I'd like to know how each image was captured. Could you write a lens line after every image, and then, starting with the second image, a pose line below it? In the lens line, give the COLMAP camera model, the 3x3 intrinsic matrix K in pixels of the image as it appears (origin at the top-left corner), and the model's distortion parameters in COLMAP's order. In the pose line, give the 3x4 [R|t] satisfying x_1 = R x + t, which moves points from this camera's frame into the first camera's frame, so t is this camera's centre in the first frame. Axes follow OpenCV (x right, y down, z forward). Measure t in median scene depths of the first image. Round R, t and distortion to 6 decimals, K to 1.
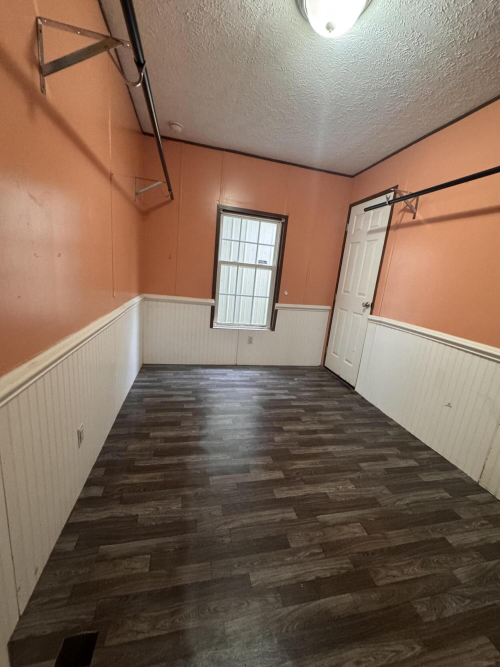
lens RADIAL K [[266.3, 0, 251.4], [0, 266.3, 333.6], [0, 0, 1]] dist [0.000176, -0.000004]
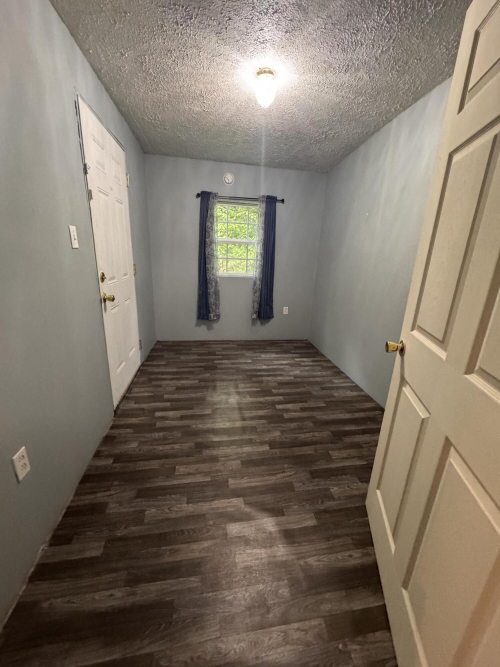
lens RADIAL K [[266.3, 0, 250.2], [0, 266.3, 331.9], [0, 0, 1]] dist [0.000176, -0.000004]
pose [[-0.986914, -0.160243, 0.017955, -0.083493], [-0.129355, 0.853286, 0.505144, -0.393786], [-0.096267, 0.496212, -0.862848, 1.485519]]
